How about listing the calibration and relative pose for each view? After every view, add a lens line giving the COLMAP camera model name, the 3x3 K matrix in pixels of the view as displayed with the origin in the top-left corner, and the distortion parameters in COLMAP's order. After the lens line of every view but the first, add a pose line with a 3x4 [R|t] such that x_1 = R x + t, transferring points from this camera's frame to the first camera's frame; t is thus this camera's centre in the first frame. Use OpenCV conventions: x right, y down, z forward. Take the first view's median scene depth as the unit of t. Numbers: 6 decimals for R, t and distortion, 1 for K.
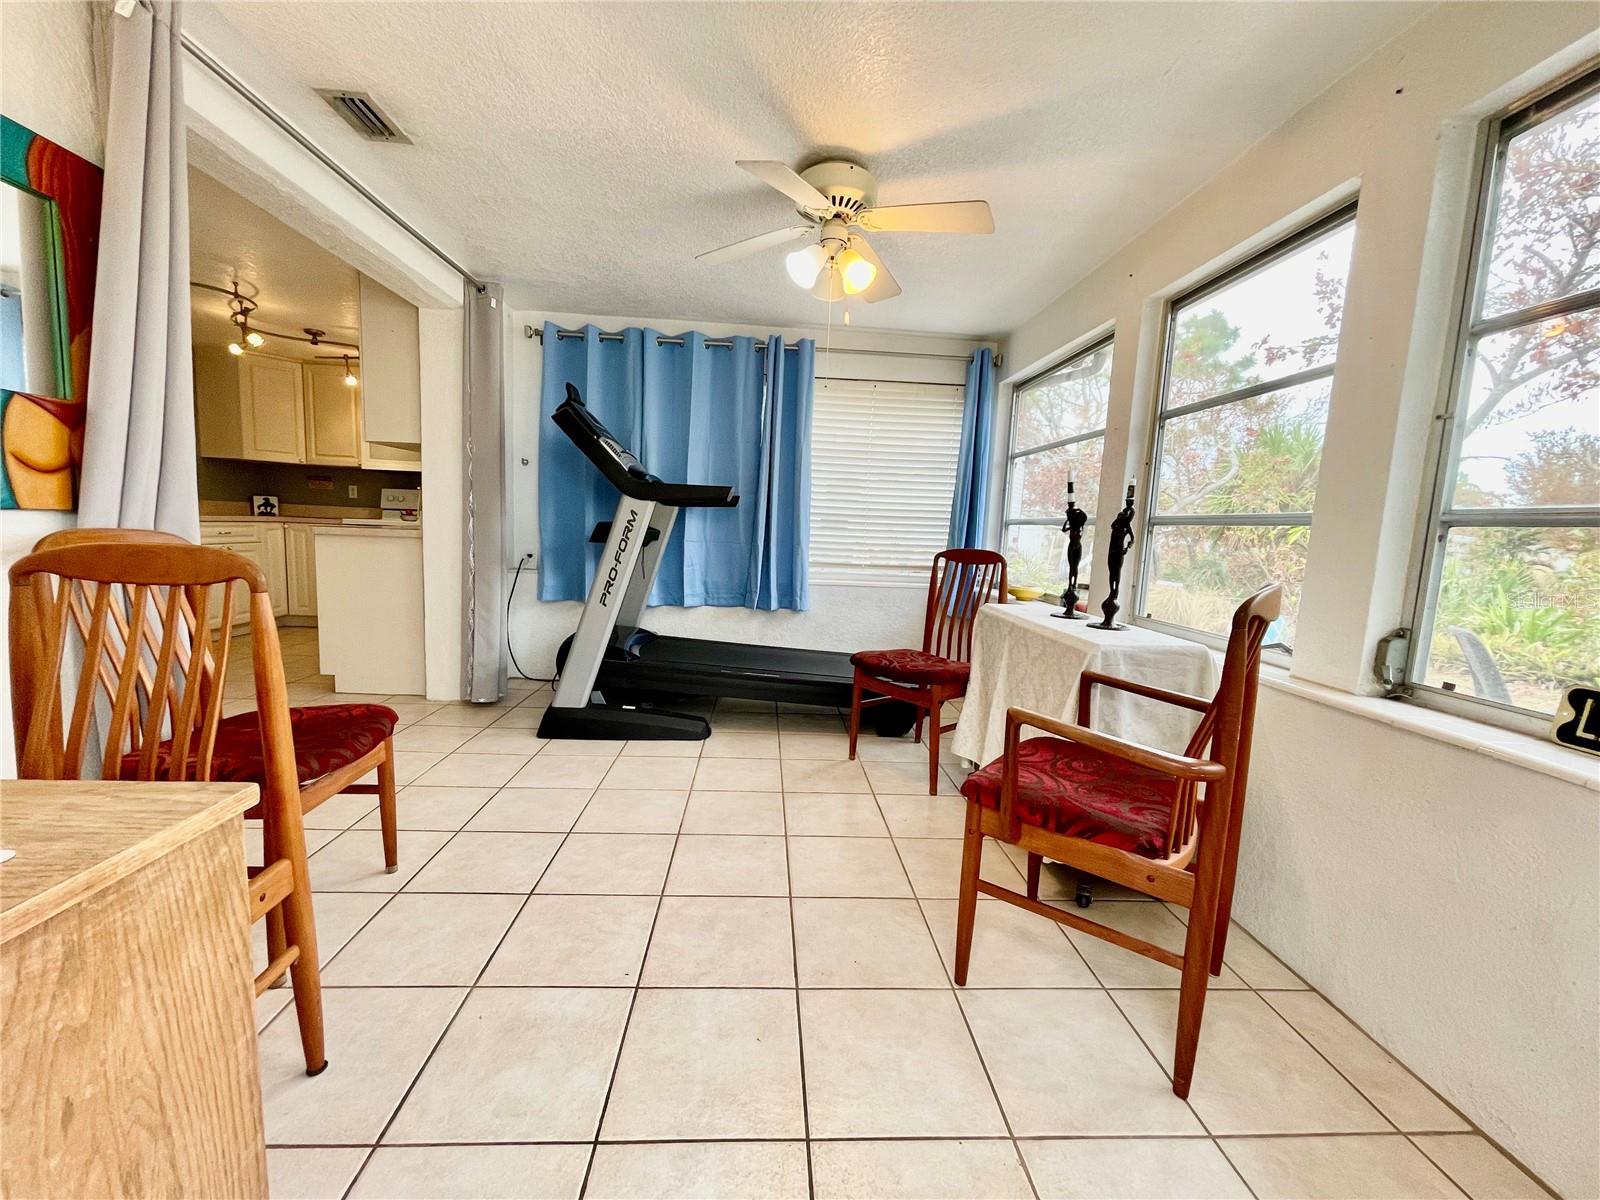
lens RADIAL K [[643.2, 0, 787.1], [0, 643.2, 597.6], [0, 0, 1]] dist [-0.005930, 0.002646]
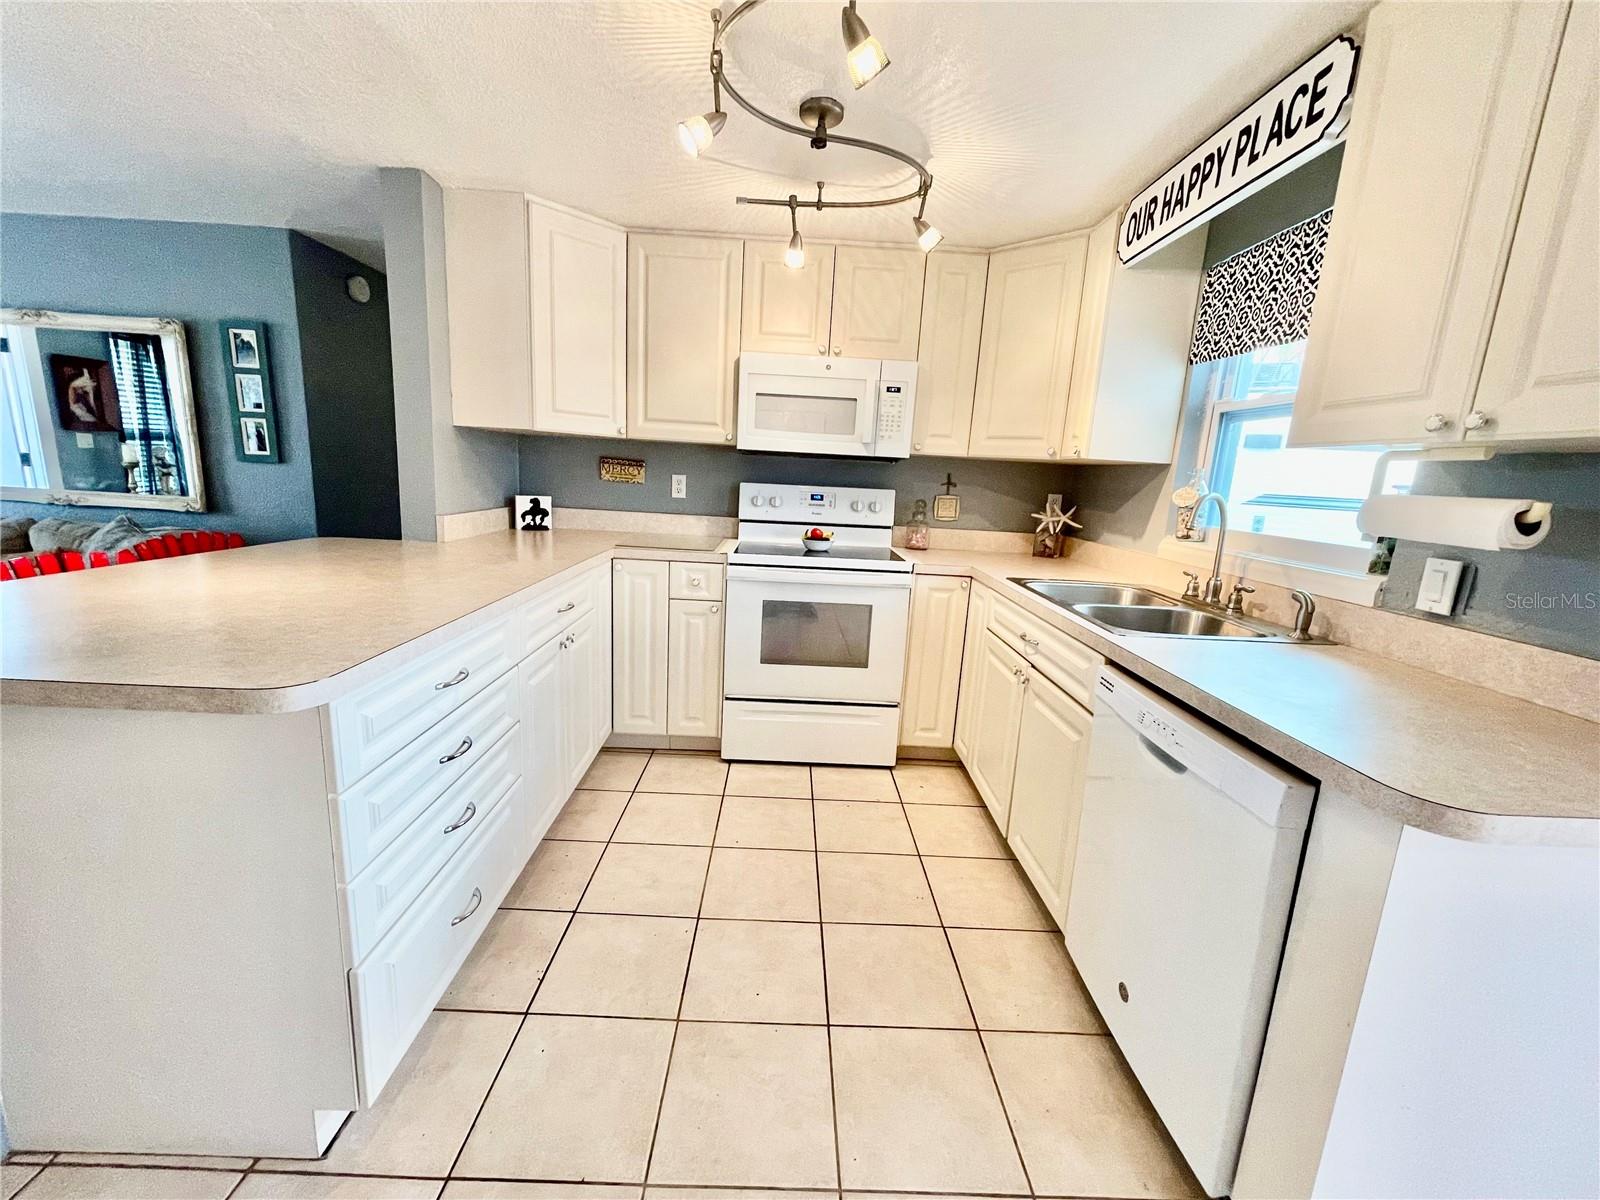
lens RADIAL K [[643.2, 0, 793.6], [0, 643.2, 599.8], [0, 0, 1]] dist [-0.005930, 0.002646]
pose [[0.999425, 0.018728, -0.028264, -0.579179], [-0.016213, 0.996101, 0.086723, -0.121329], [0.029778, -0.086215, 0.995831, 0.463175]]
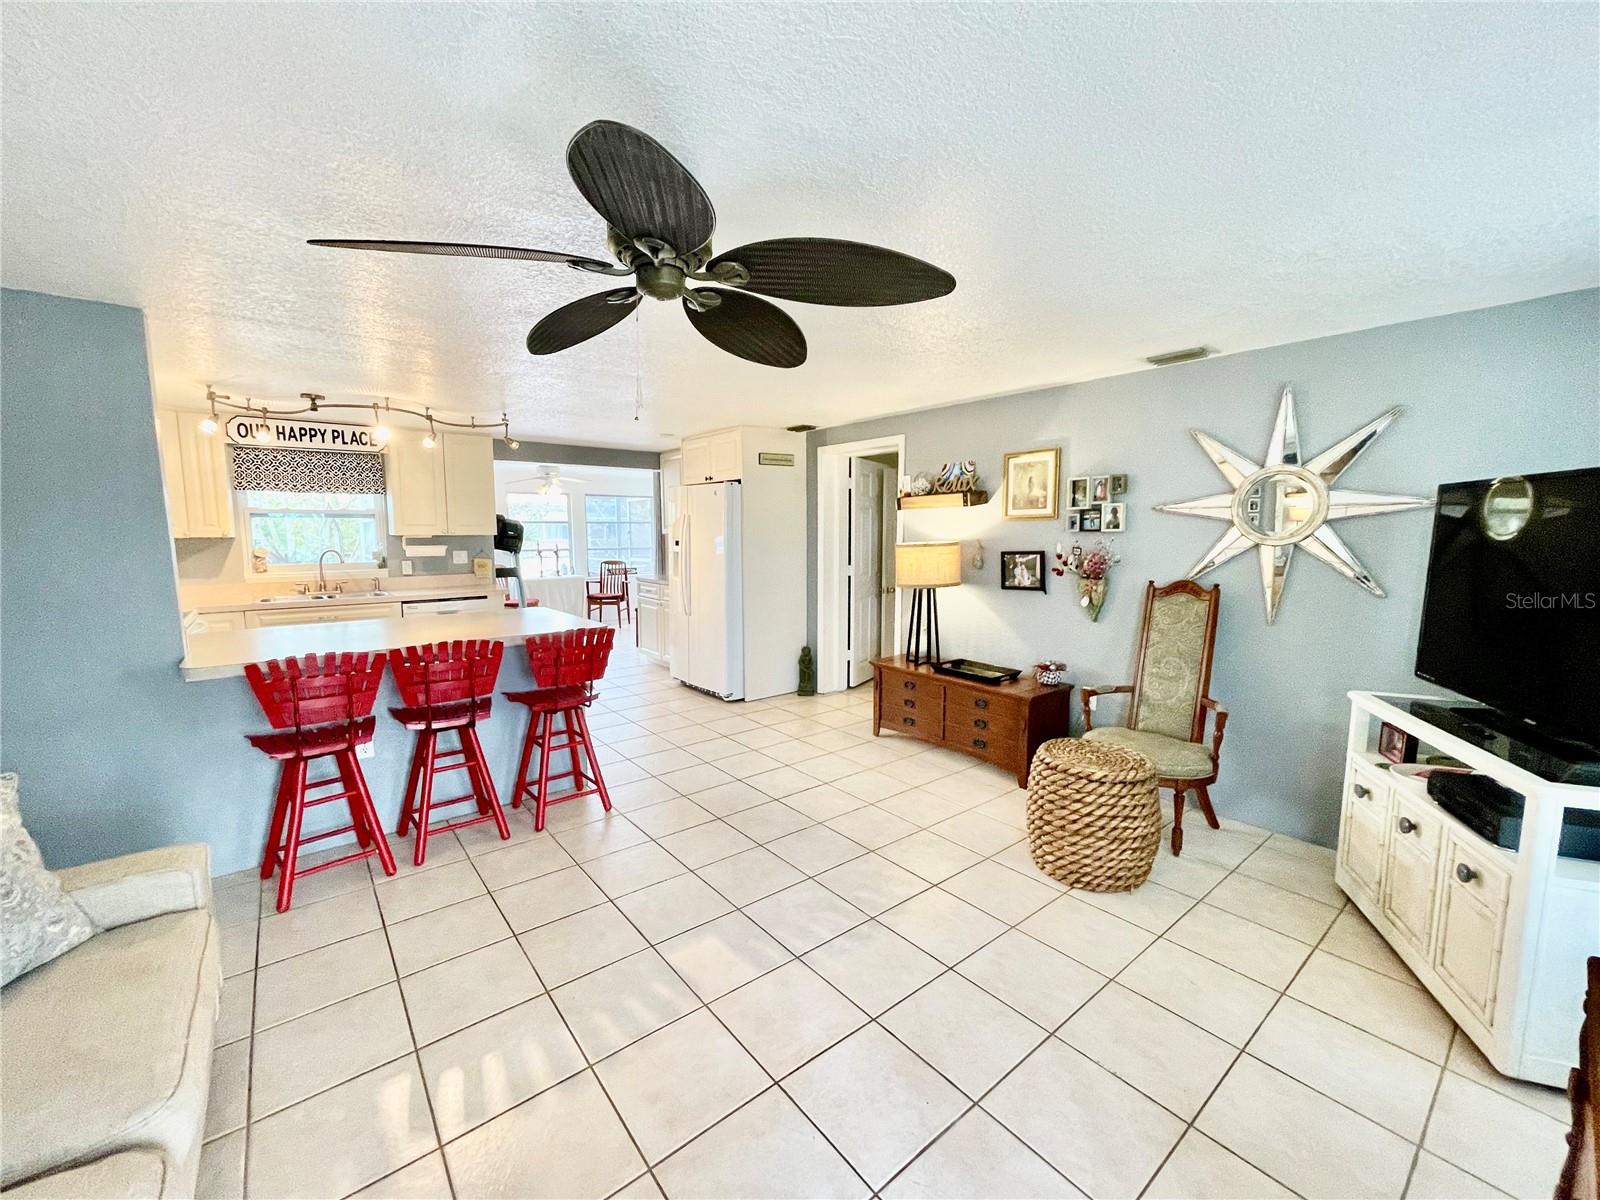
lens RADIAL K [[643.2, 0, 791.2], [0, 643.2, 595.8], [0, 0, 1]] dist [-0.005930, 0.002646]
pose [[-0.588365, -0.122630, 0.799242, -1.446444], [0.068218, 0.977381, 0.200182, -0.220647], [-0.805713, 0.172303, -0.566691, 0.798281]]
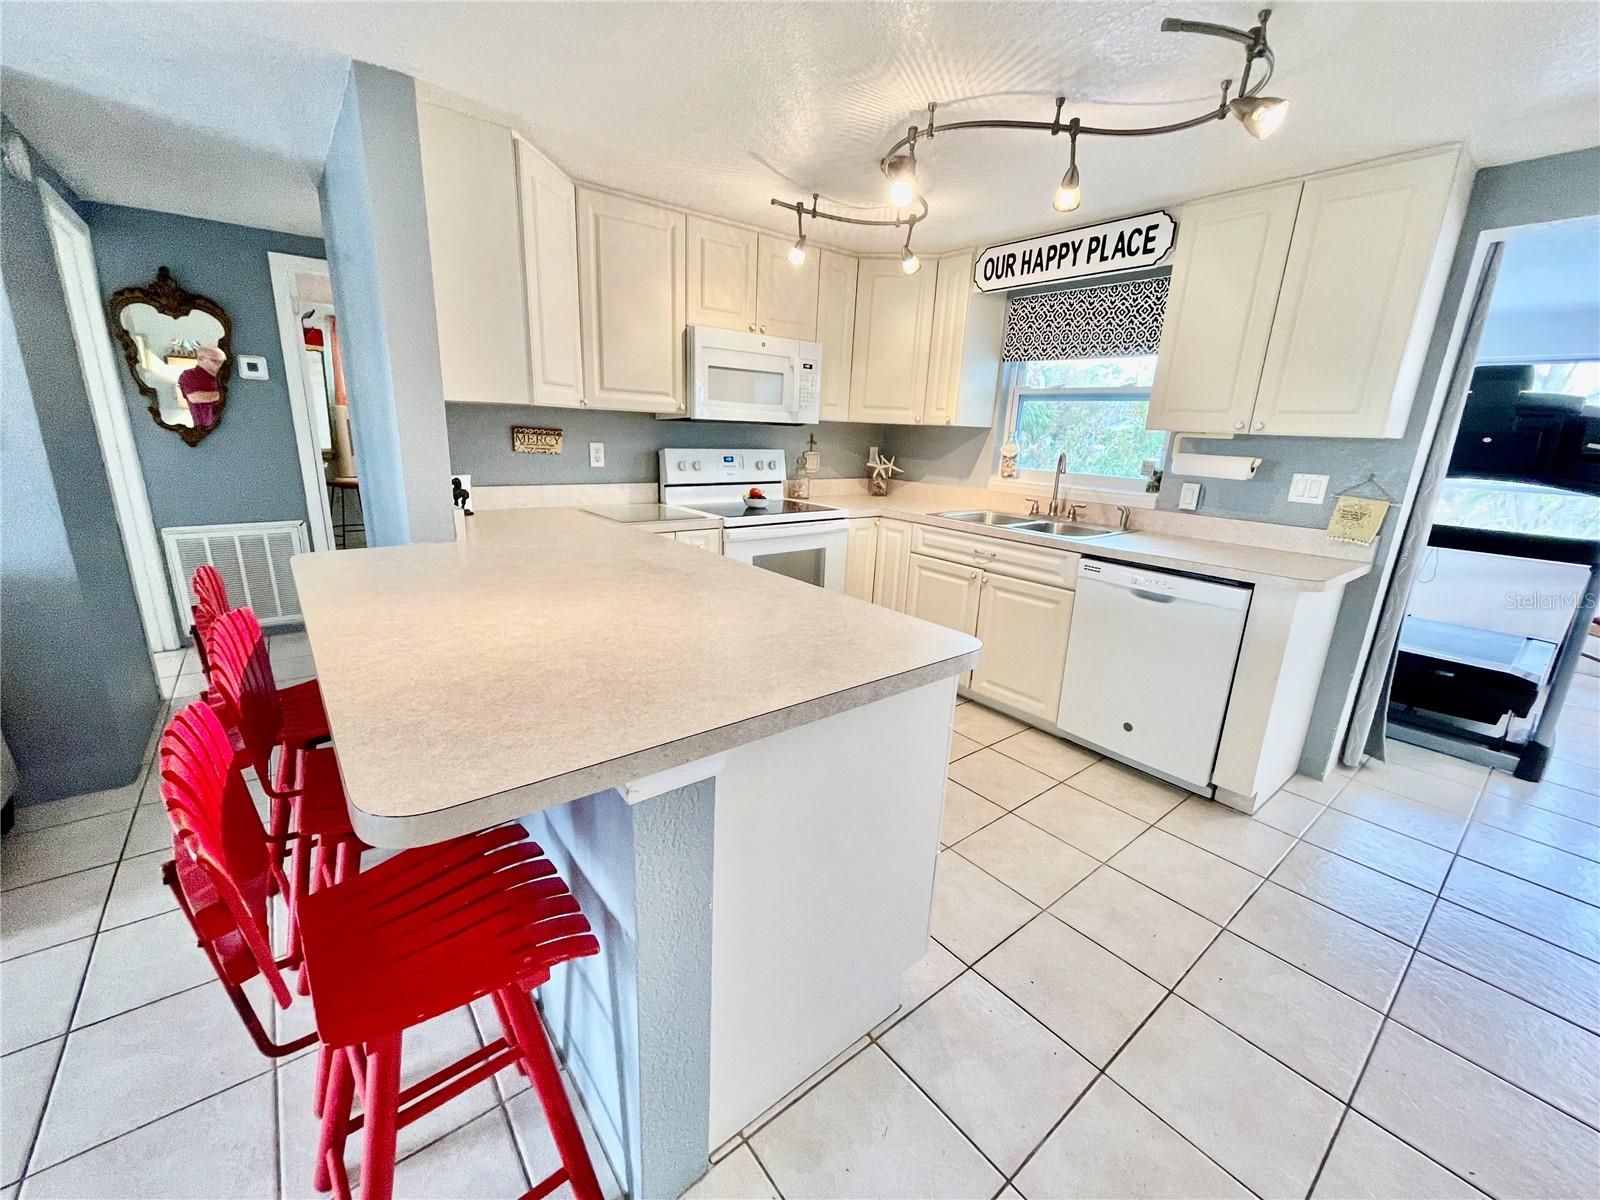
lens RADIAL K [[643.2, 0, 794.9], [0, 643.2, 599.2], [0, 0, 1]] dist [-0.005930, 0.002646]
pose [[0.809024, -0.160774, 0.565361, -0.890823], [0.058232, 0.979055, 0.195089, -0.146784], [-0.584884, -0.124909, 0.801441, 0.478202]]
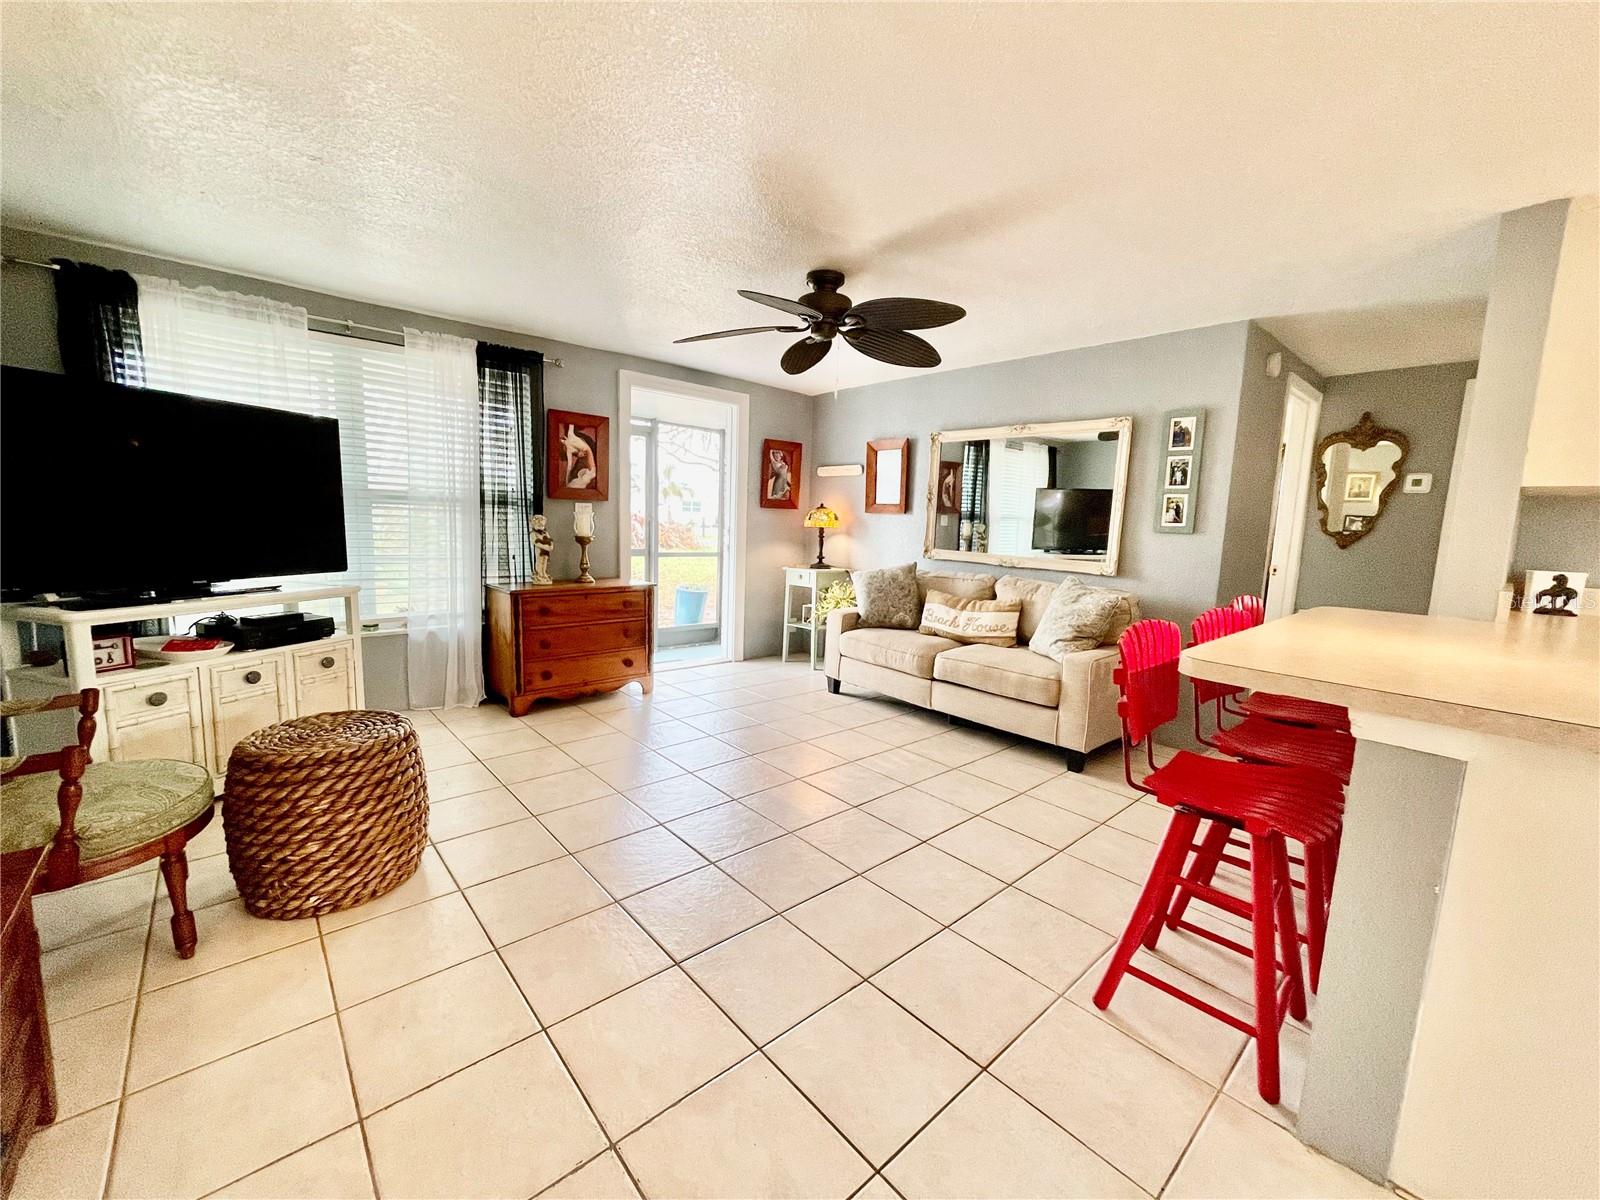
lens RADIAL K [[643.2, 0, 791.8], [0, 643.2, 601.9], [0, 0, 1]] dist [-0.005930, 0.002646]
pose [[0.624623, 0.083182, -0.776484, -0.799993], [-0.094931, 0.995025, 0.030228, -0.103054], [0.775135, 0.054831, 0.629412, 0.347405]]
